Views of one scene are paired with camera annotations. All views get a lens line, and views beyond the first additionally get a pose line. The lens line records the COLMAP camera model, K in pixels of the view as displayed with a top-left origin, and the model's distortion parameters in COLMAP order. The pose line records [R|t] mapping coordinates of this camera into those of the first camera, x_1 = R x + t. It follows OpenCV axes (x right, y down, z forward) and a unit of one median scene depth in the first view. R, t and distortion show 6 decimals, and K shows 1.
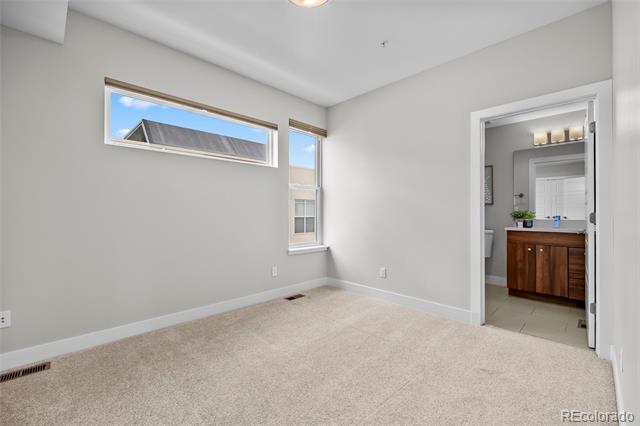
lens RADIAL K [[273.8, 0, 318.6], [0, 273.8, 213.7], [0, 0, 1]] dist [-0.010115, 0.000661]
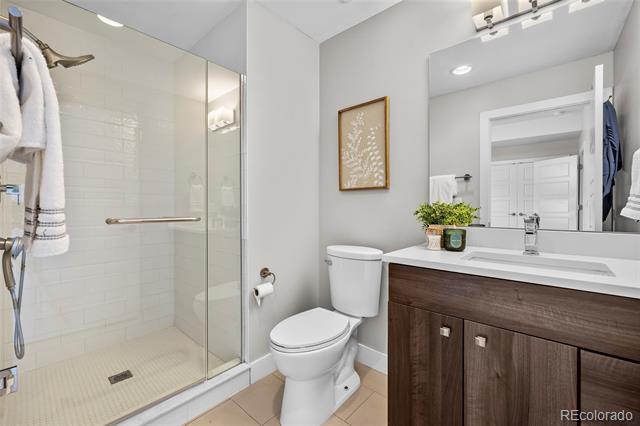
lens RADIAL K [[273.8, 0, 321.3], [0, 273.8, 214.0], [0, 0, 1]] dist [-0.010115, 0.000661]
pose [[0.996659, -0.004909, 0.081522, 0.533855], [0.003638, 0.999869, 0.015742, -0.002503], [-0.081589, -0.015393, 0.996547, 0.621680]]
